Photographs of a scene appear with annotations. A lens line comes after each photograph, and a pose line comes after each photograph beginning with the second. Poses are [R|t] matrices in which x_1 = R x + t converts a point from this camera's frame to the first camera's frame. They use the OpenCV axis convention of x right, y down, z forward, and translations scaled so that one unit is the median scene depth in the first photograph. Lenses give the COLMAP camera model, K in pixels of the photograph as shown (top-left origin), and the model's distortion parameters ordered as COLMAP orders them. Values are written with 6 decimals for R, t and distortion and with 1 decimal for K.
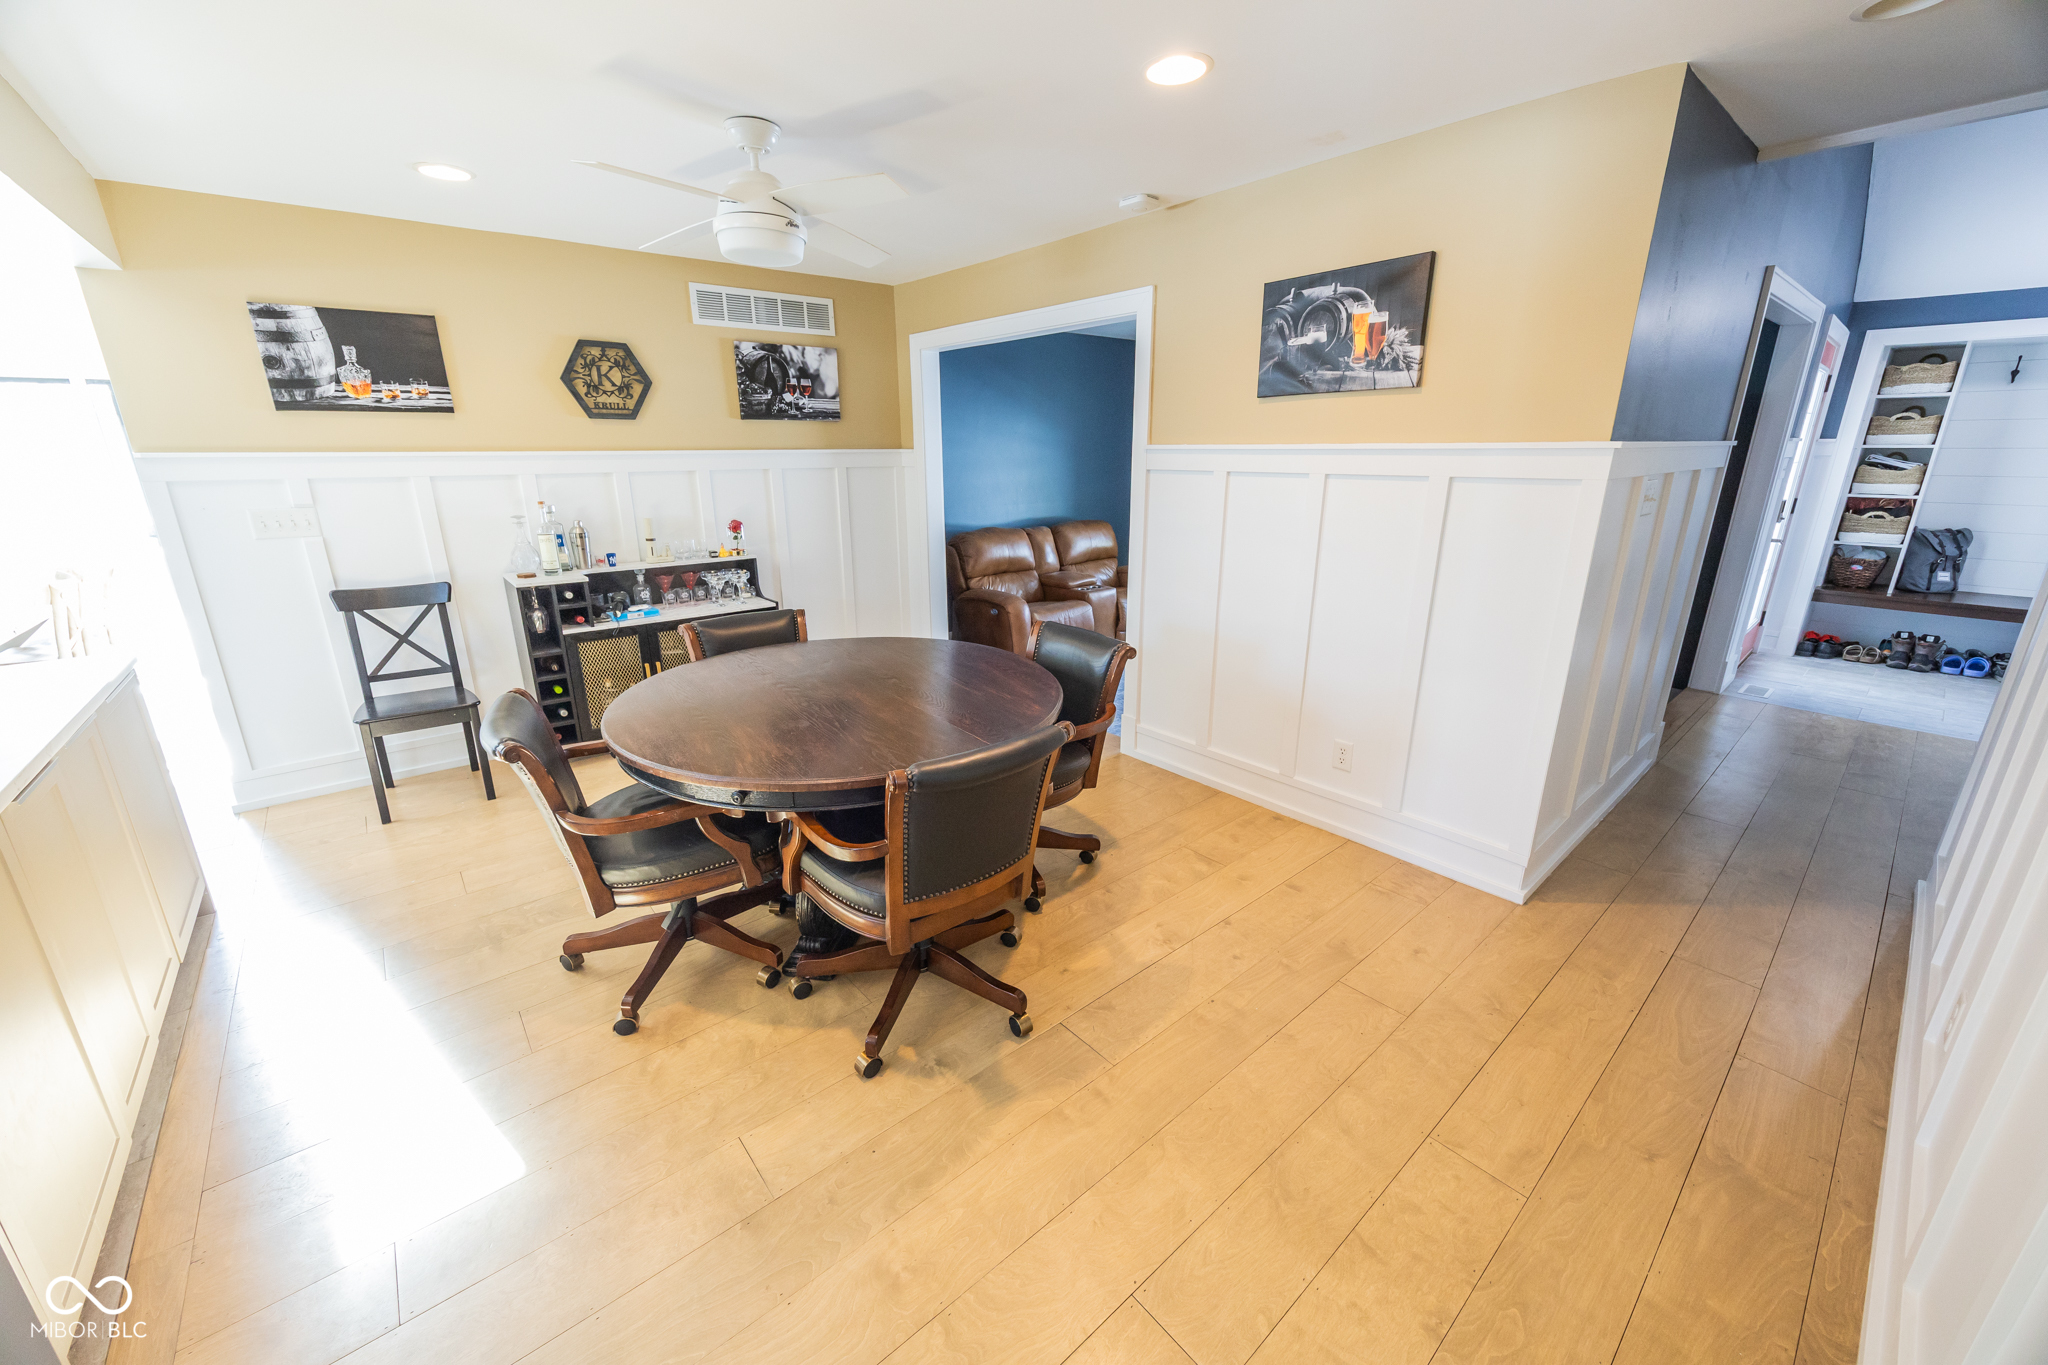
lens RADIAL K [[781.5, 0, 1020.8], [0, 781.5, 686.8], [0, 0, 1]] dist [0.001089, -0.000264]
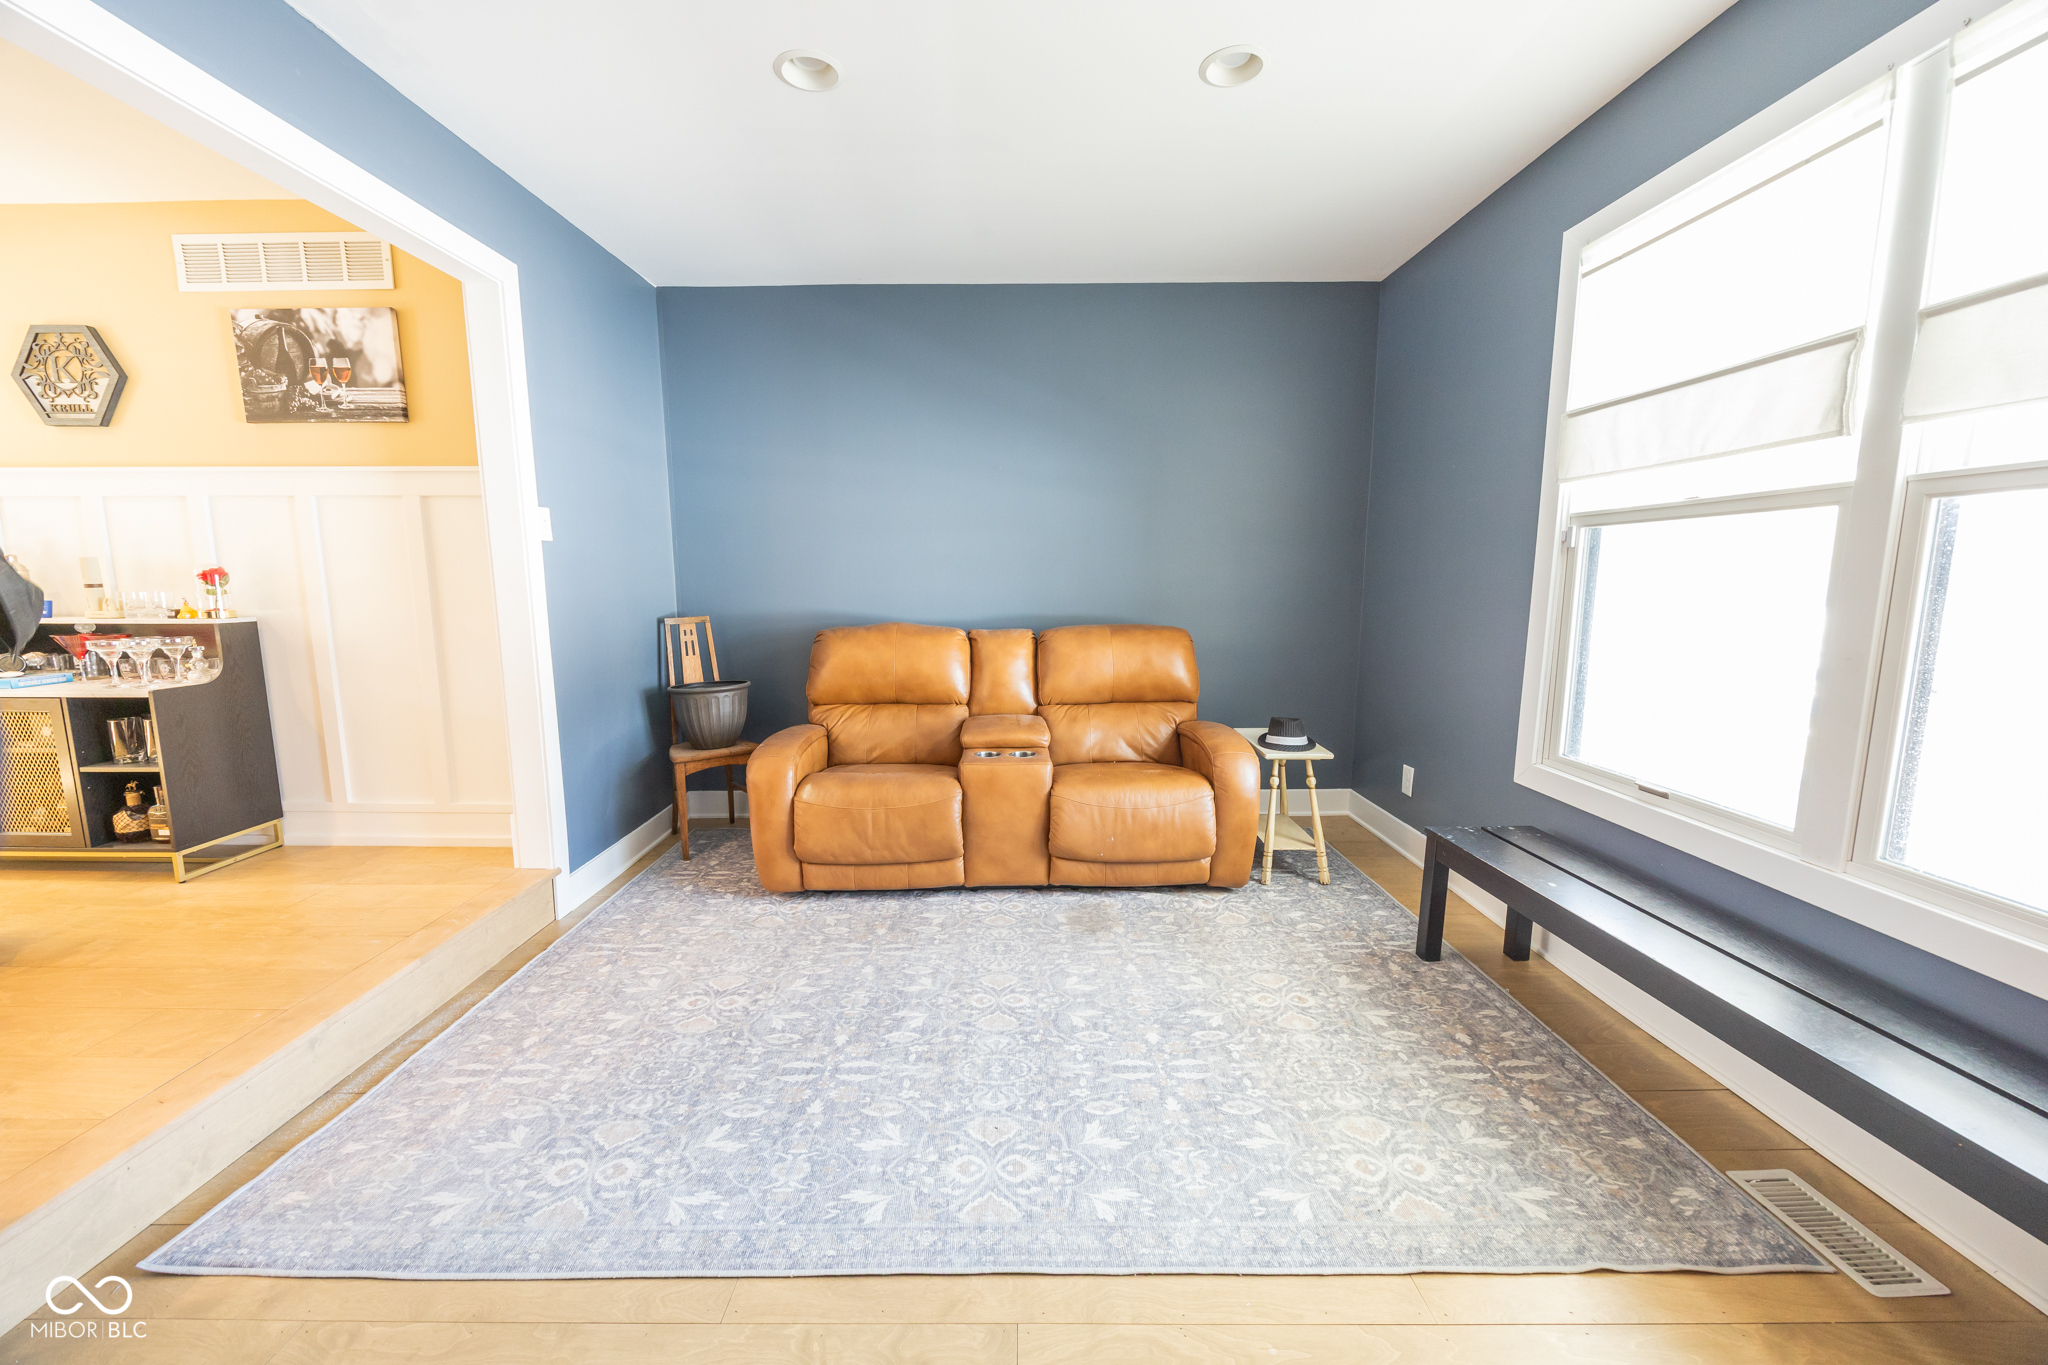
lens RADIAL K [[781.5, 0, 1020.9], [0, 781.5, 675.3], [0, 0, 1]] dist [0.001089, -0.000264]
pose [[0.760883, 0.087720, -0.642932, 0.626322], [-0.192915, 0.976600, -0.095061, -0.199883], [0.619549, 0.196362, 0.760001, 0.975132]]
